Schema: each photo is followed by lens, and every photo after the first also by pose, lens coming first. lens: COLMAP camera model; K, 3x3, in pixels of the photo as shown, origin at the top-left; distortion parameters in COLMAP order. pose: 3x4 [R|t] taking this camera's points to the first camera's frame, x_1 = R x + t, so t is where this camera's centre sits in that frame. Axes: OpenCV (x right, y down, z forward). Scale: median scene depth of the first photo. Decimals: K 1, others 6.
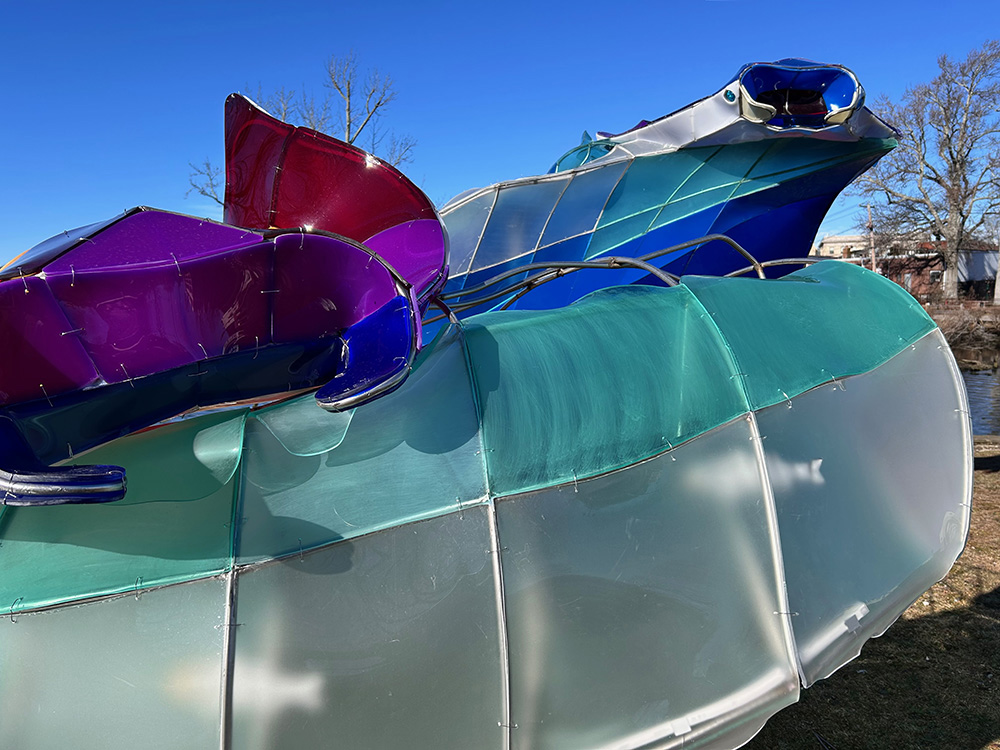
lens RADIAL K [[763.8, 0, 500.0], [0, 763.8, 375.0], [0, 0, 1]] dist [-0.001521, -0.006145]
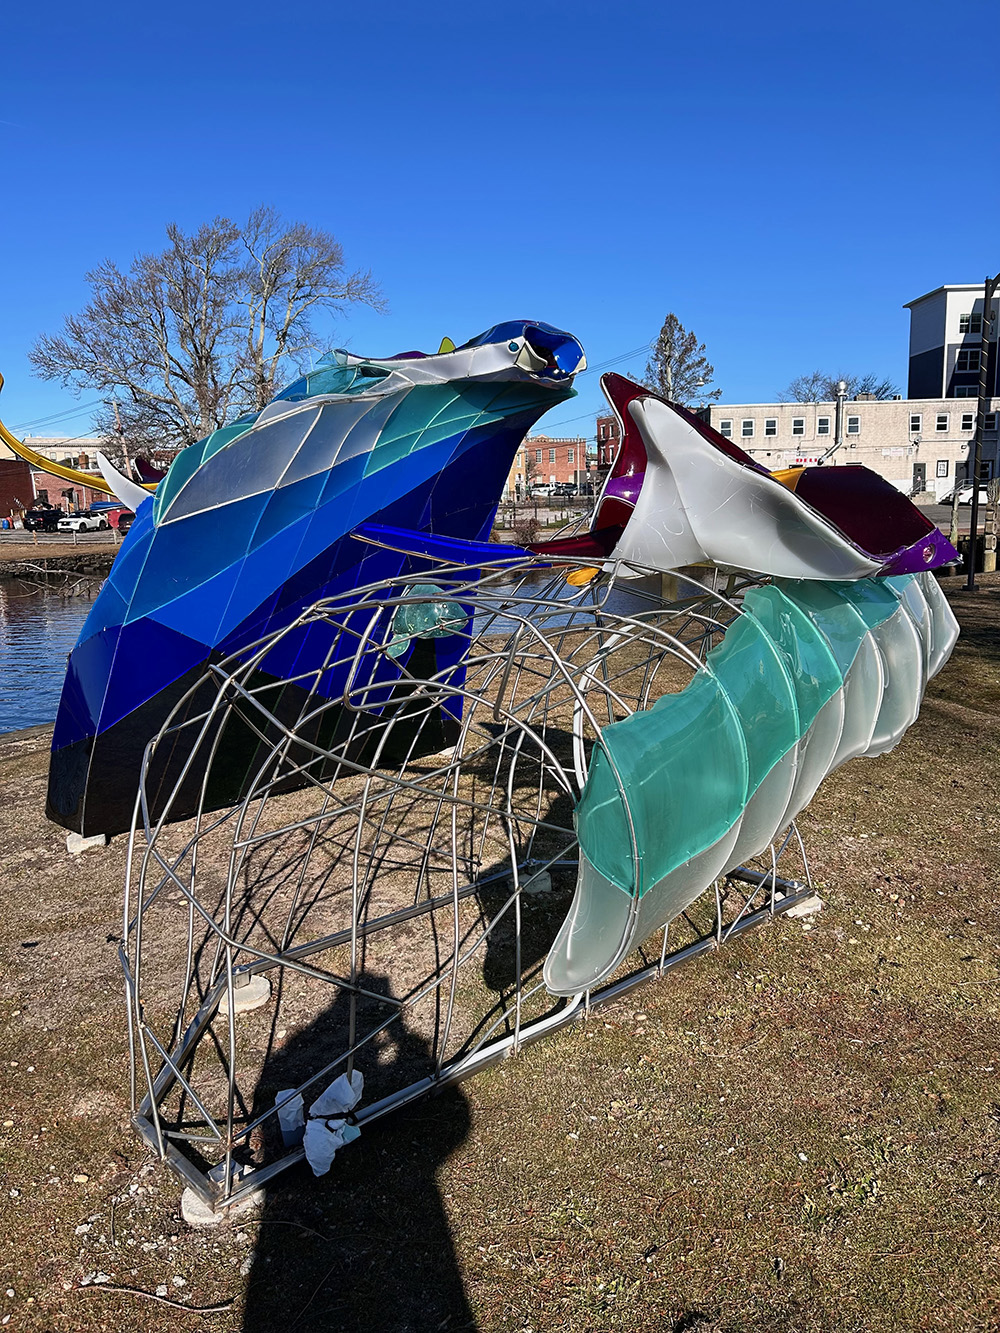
lens RADIAL K [[1018.2, 0, 500.0], [0, 1018.2, 666.5], [0, 0, 1]] dist [-0.001521, -0.006145]
pose [[0.669076, -0.117372, 0.733867, -0.848172], [0.087017, 0.993031, 0.079486, 0.011592], [-0.738082, 0.010677, 0.674627, -0.074180]]
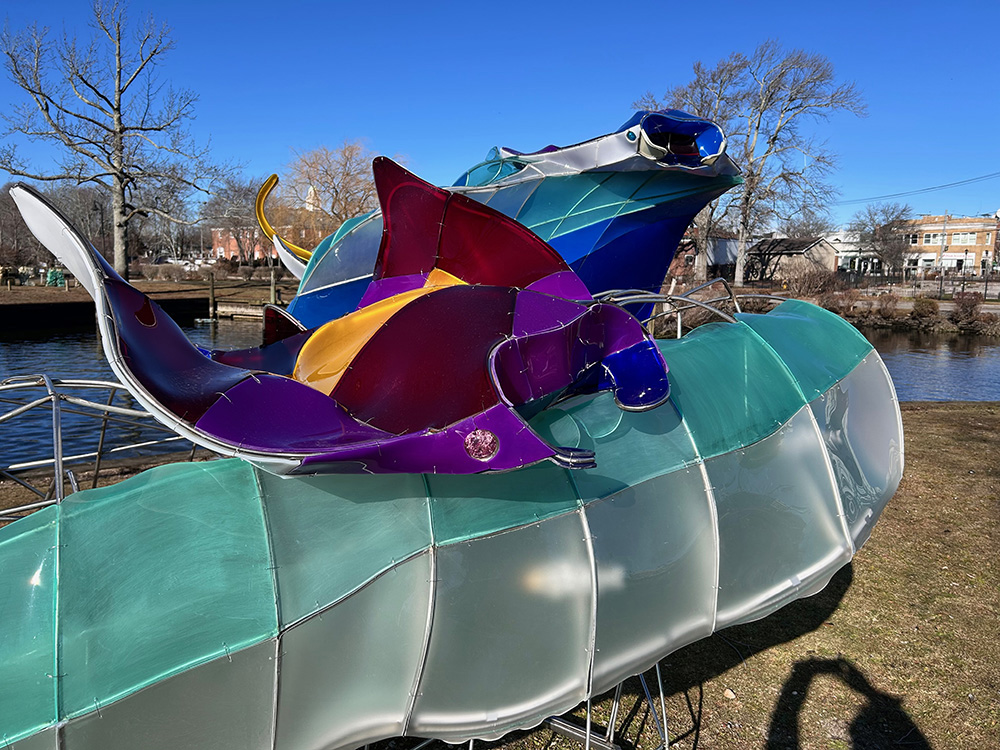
lens RADIAL K [[754.7, 0, 500.0], [0, 754.7, 375.0], [0, 0, 1]] dist [0.011331, -0.003964]
pose [[0.960670, -0.008814, 0.277551, -0.215111], [-0.002036, 0.999246, 0.038779, -0.021758], [-0.277684, -0.037819, 0.959928, -0.115970]]
